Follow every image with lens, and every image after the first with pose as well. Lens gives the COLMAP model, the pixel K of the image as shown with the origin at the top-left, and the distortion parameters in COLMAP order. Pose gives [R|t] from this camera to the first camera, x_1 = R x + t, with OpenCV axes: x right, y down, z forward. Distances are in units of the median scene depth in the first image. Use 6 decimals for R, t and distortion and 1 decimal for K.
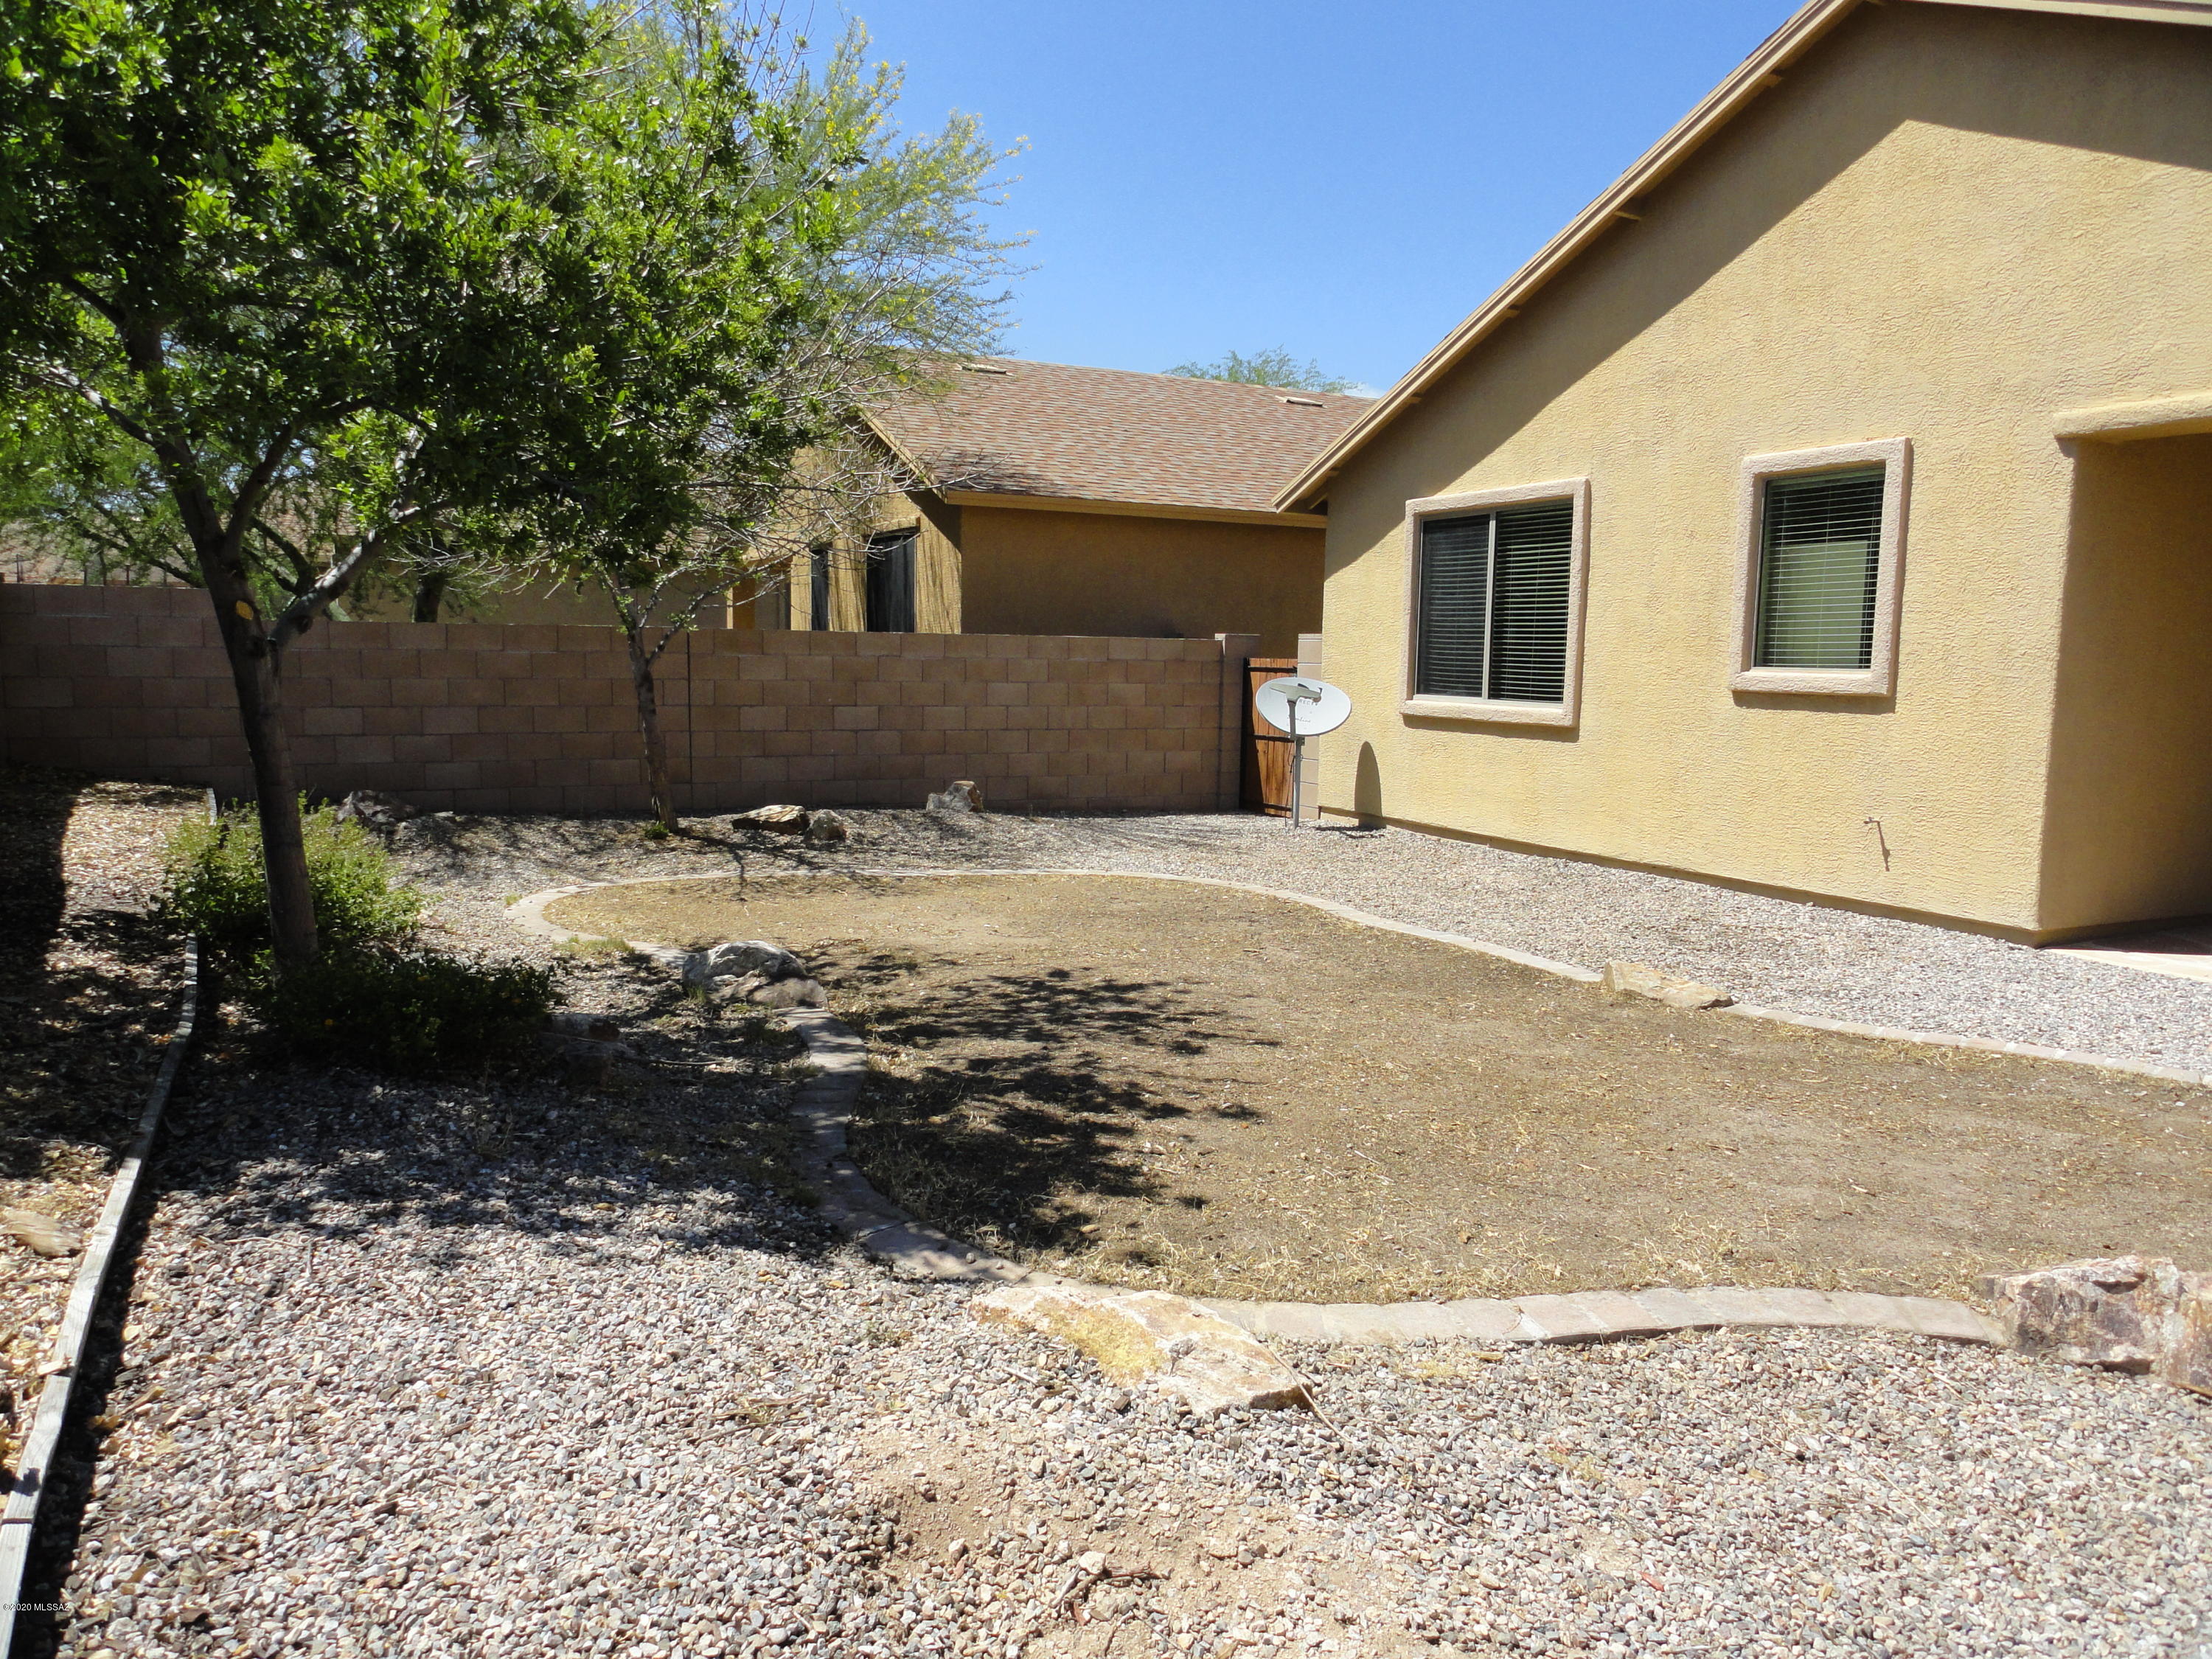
lens RADIAL K [[1545.4, 0, 1106.0], [0, 1545.4, 829.5], [0, 0, 1]] dist [-0.002894, 0.004565]
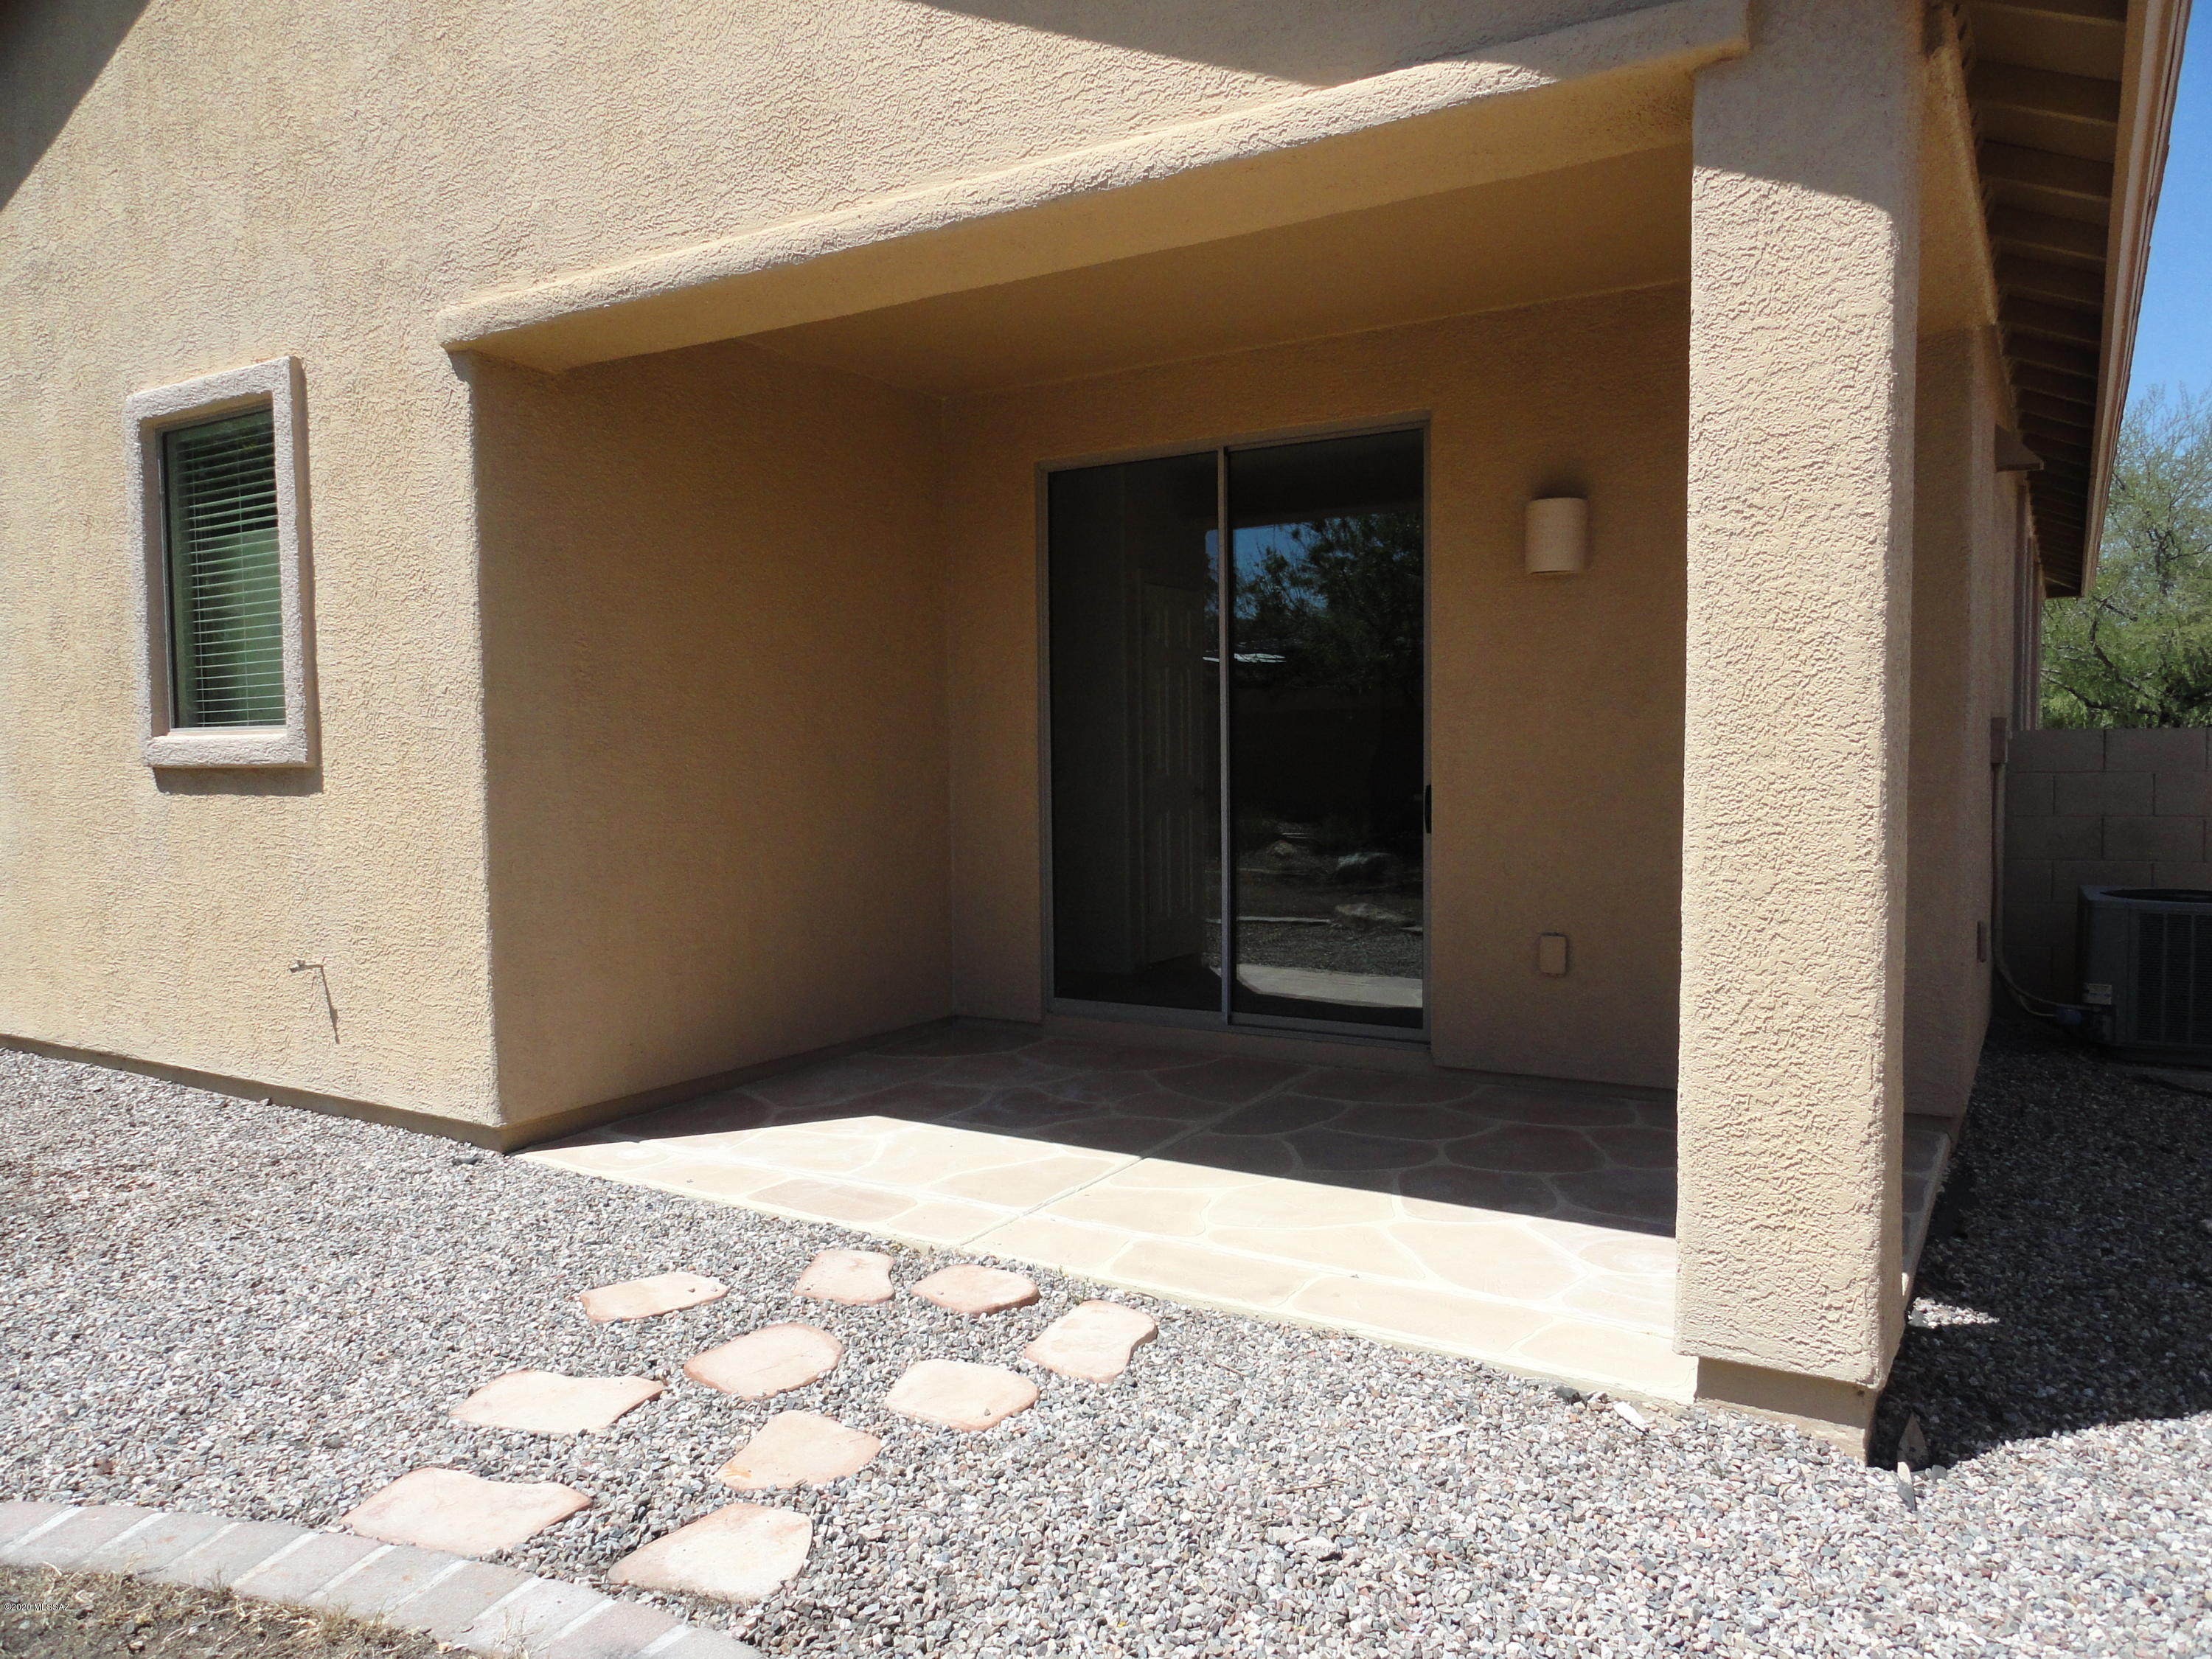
lens RADIAL K [[1561.8, 0, 1106.0], [0, 1561.8, 829.5], [0, 0, 1]] dist [-0.000514, 0.000037]
pose [[0.860717, -0.058957, 0.505658, 0.458839], [0.086670, 0.995741, -0.031430, -0.012751], [-0.501652, 0.070878, 0.862161, 0.291200]]
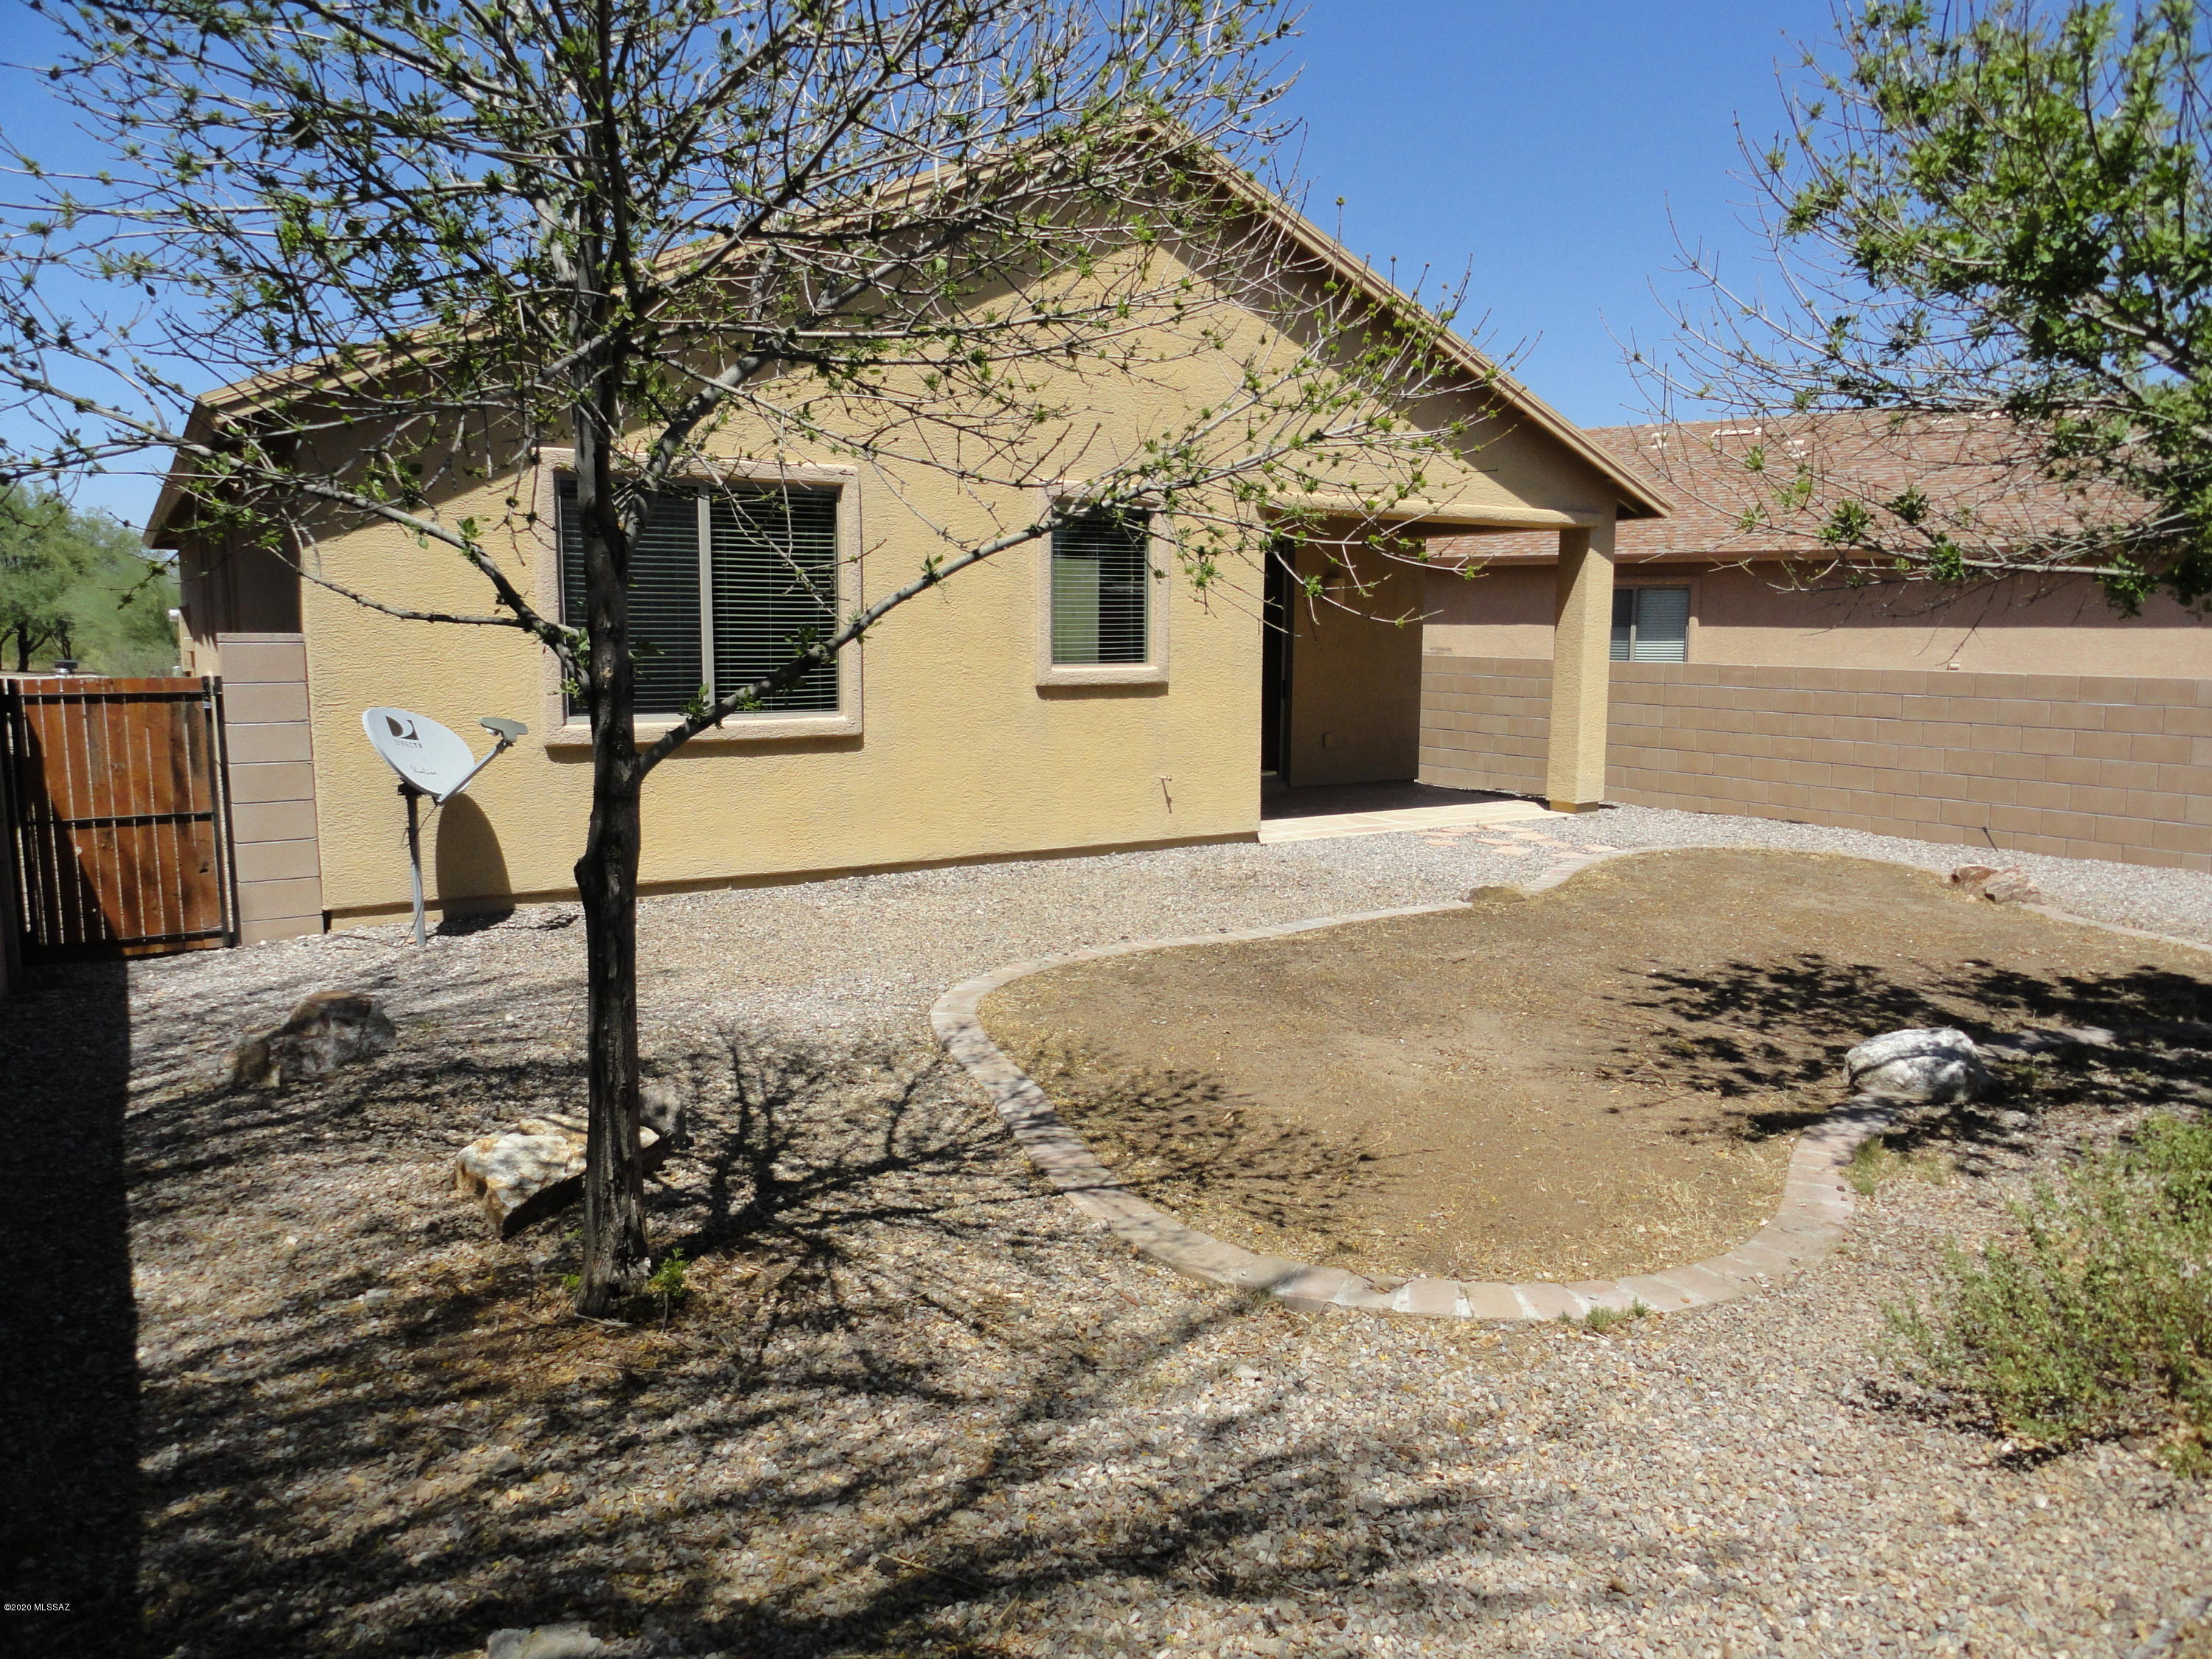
lens RADIAL K [[1545.4, 0, 1106.0], [0, 1545.4, 829.5], [0, 0, 1]] dist [-0.002894, 0.004565]
pose [[-0.108252, -0.152514, 0.982355, -0.803712], [0.107199, 0.980609, 0.164056, -0.184858], [-0.988327, 0.123067, -0.089803, 1.176514]]
